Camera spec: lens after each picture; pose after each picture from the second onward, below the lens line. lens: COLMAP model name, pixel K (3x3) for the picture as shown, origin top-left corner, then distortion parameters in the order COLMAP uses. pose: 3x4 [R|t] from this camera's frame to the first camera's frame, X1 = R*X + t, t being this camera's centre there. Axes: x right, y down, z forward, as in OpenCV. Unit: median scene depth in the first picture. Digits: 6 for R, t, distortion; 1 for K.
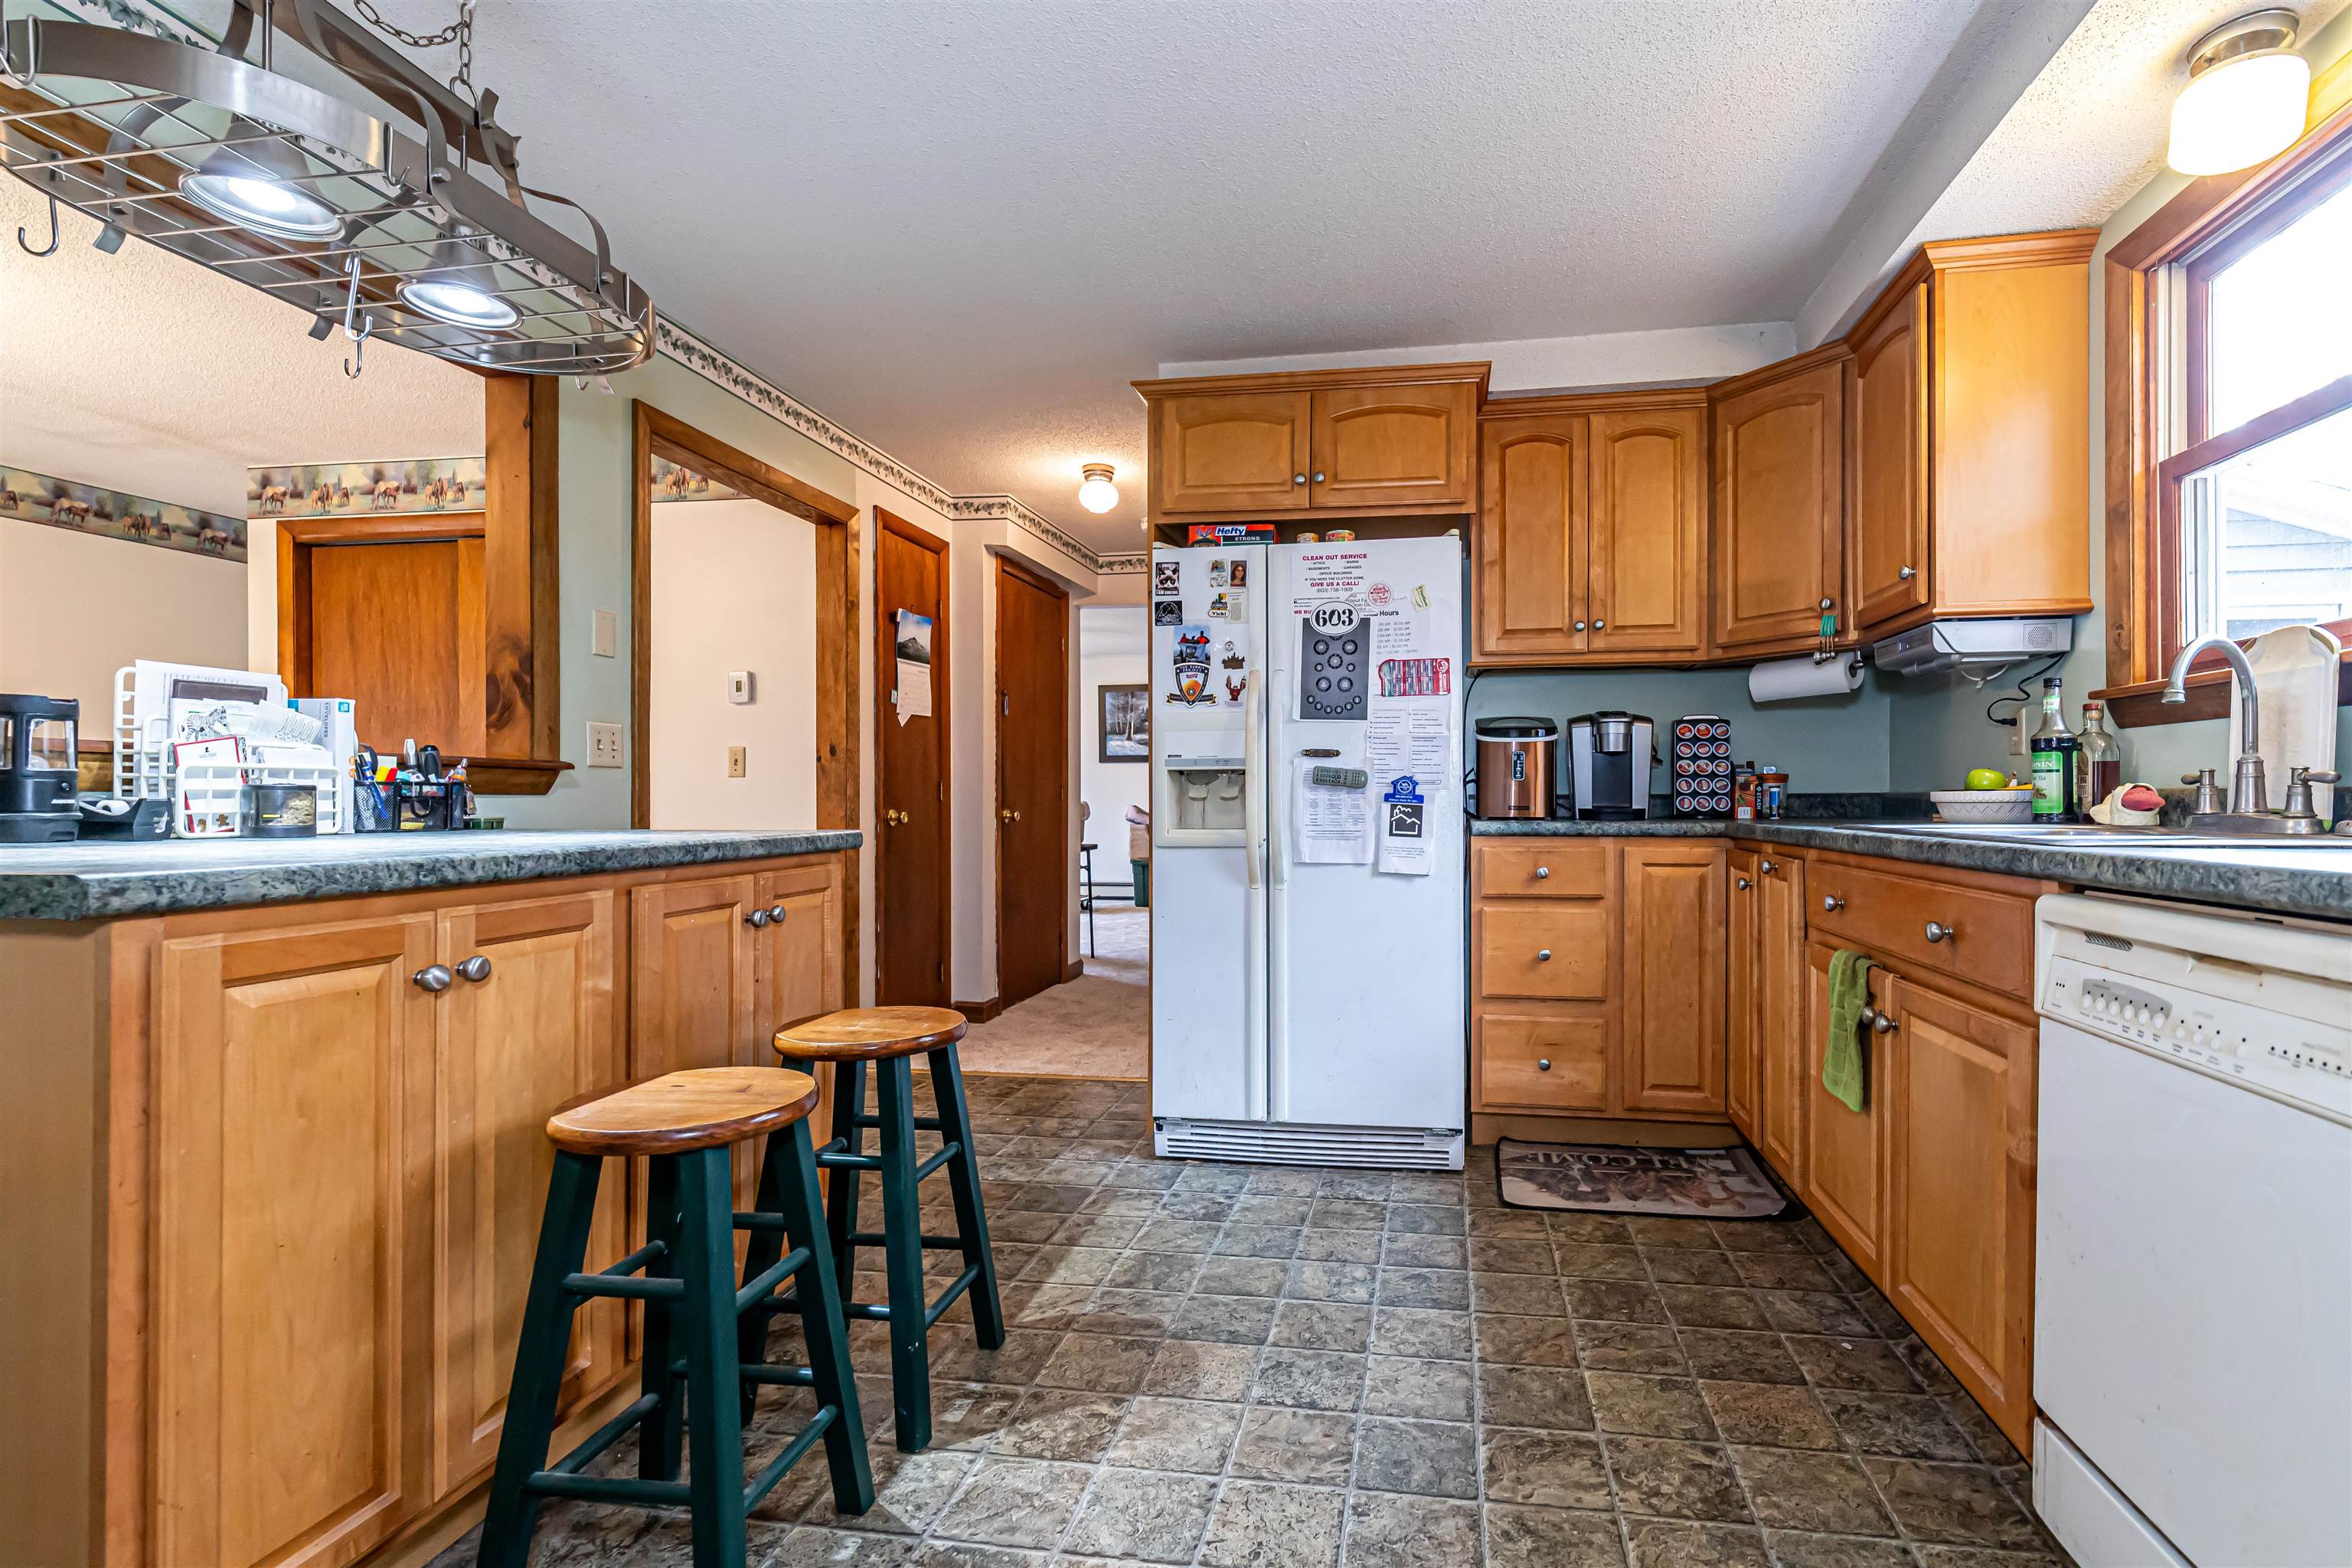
lens RADIAL K [[1070.1, 0, 1249.9], [0, 1070.1, 787.1], [0, 0, 1]] dist [-0.000621, -0.000380]
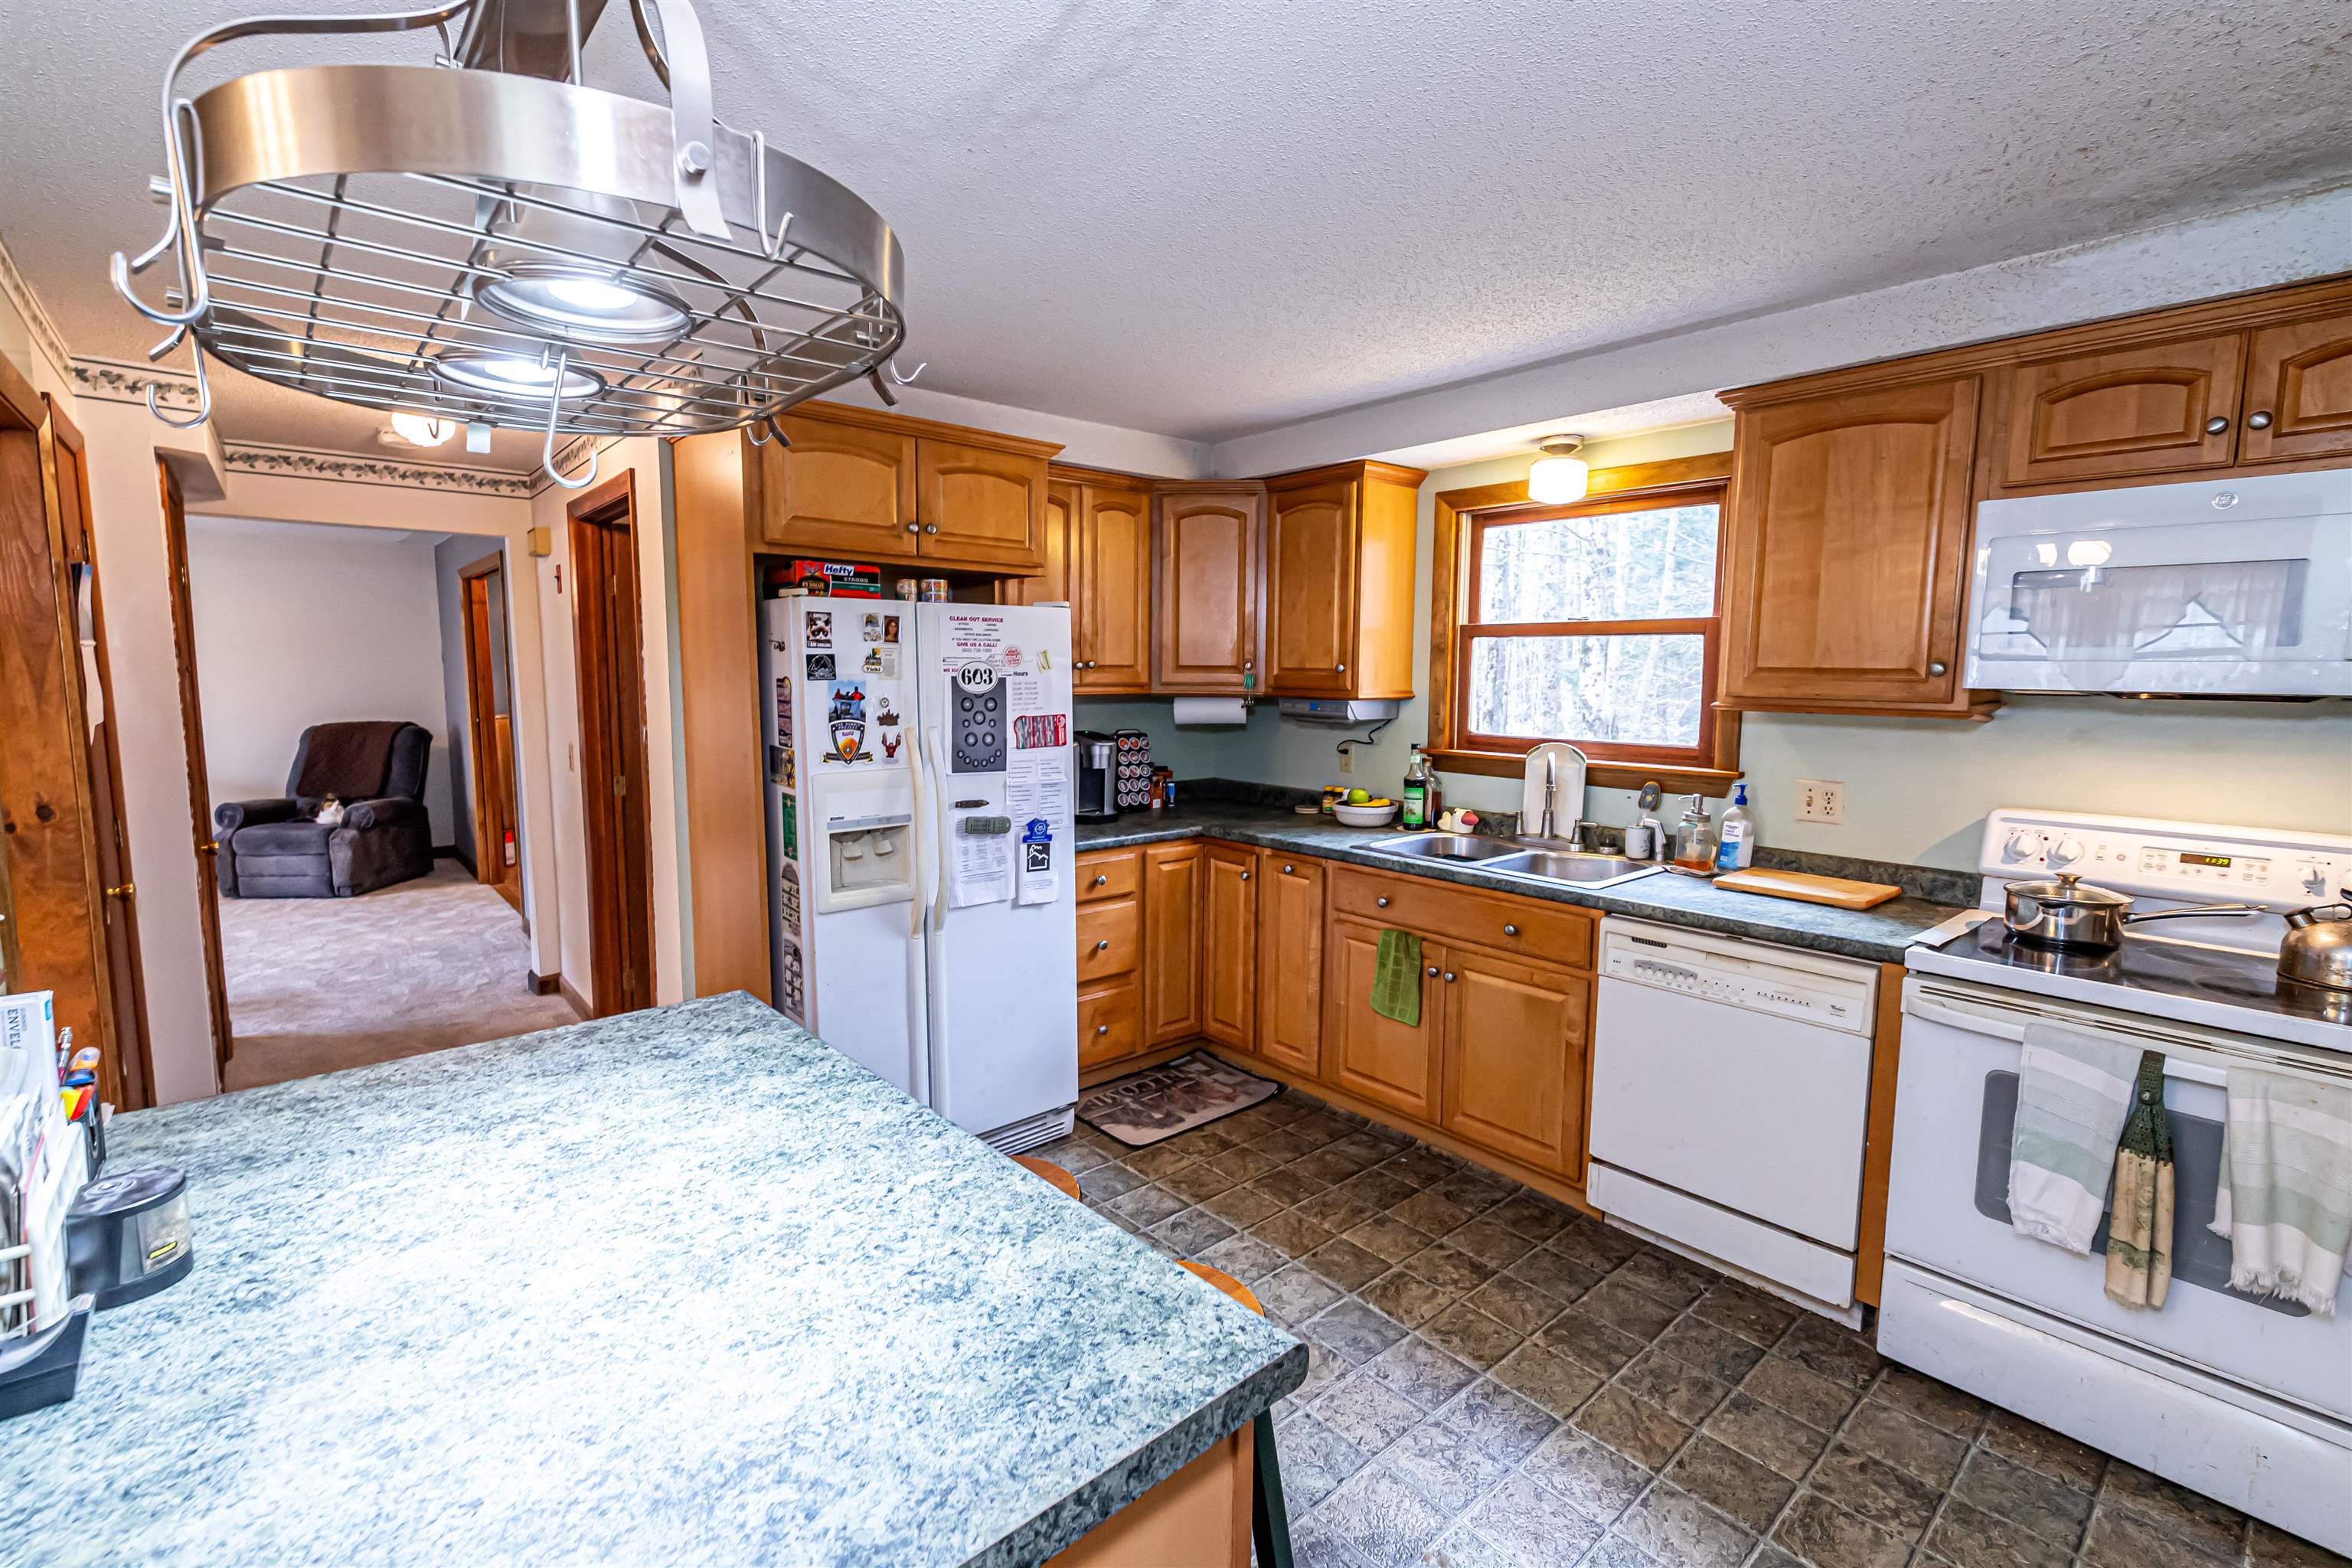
lens RADIAL K [[1060.1, 0, 1180.1], [0, 1060.1, 774.1], [0, 0, 1]] dist [0.001195, -0.000409]
pose [[0.634531, -0.073844, 0.769361, -0.616916], [-0.012790, 0.994286, 0.105981, -0.177142], [-0.772791, -0.077089, 0.629961, 0.170364]]
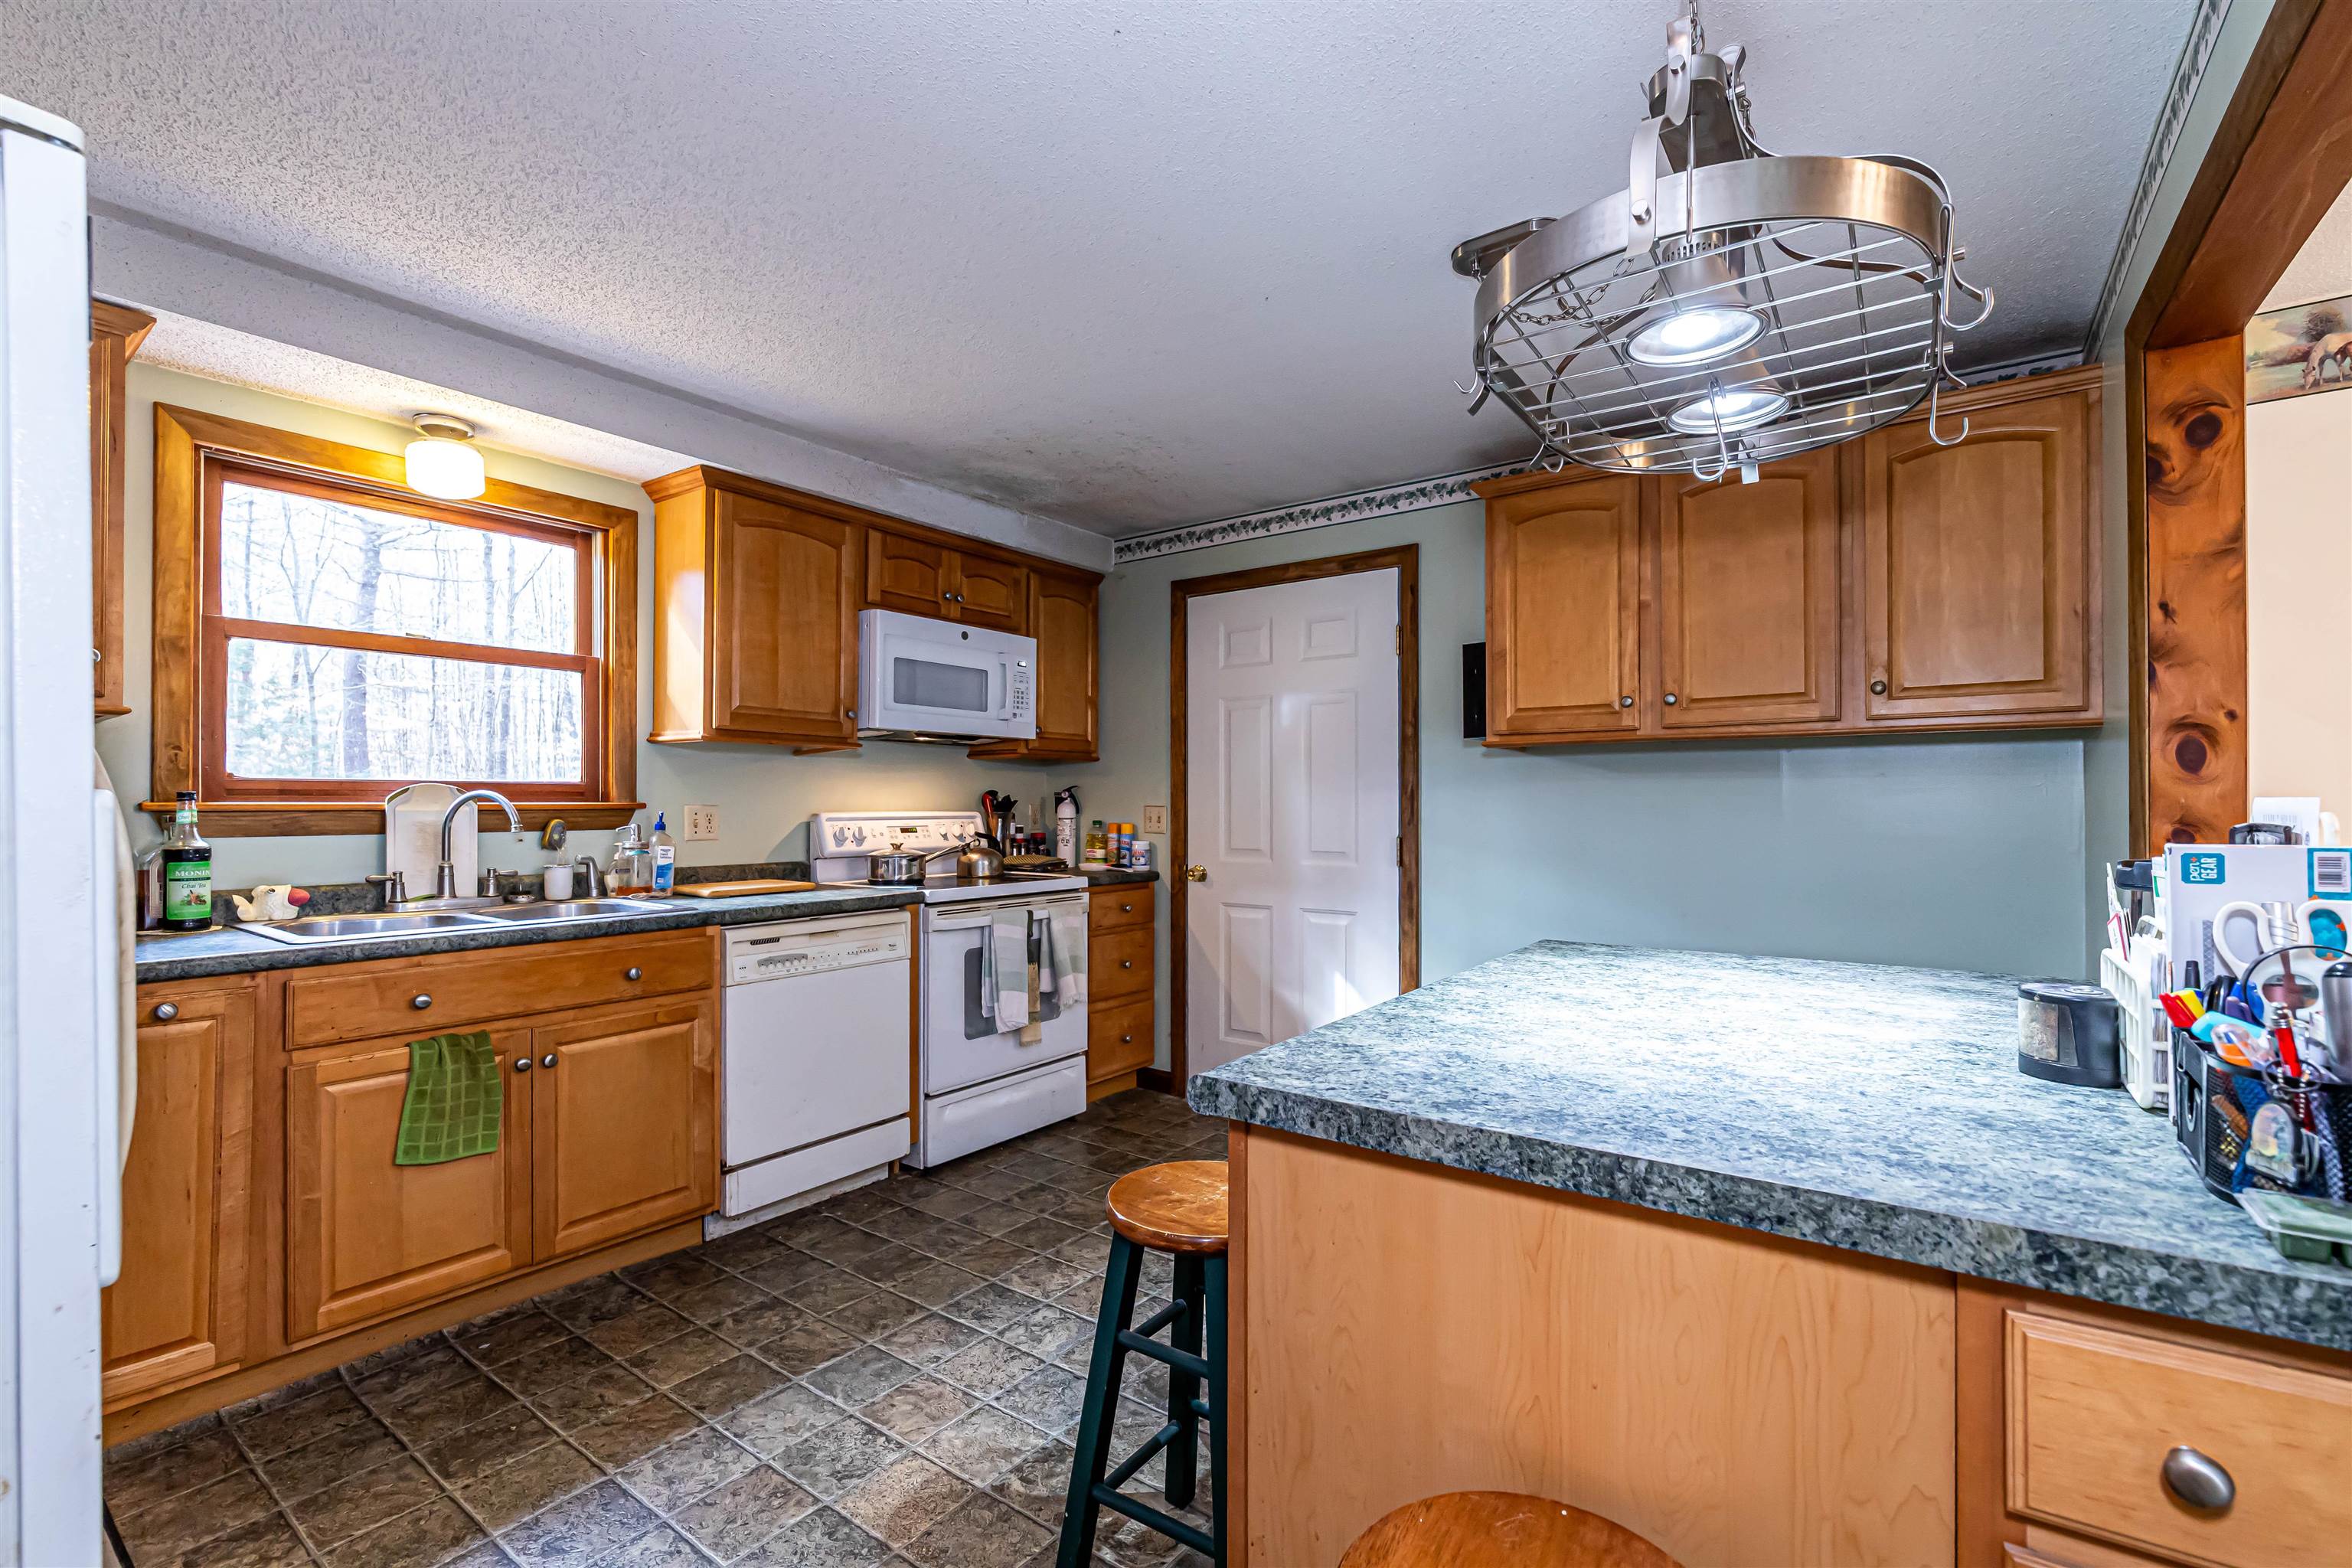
lens RADIAL K [[1021.9, 0, 1154.0], [0, 1021.9, 794.2], [0, 0, 1]] dist [0.001231, -0.000510]
pose [[-0.888988, 0.004429, 0.457908, -0.451212], [-0.003653, 0.999853, -0.016762, -0.066877], [-0.457915, -0.016574, -0.888841, 1.137754]]
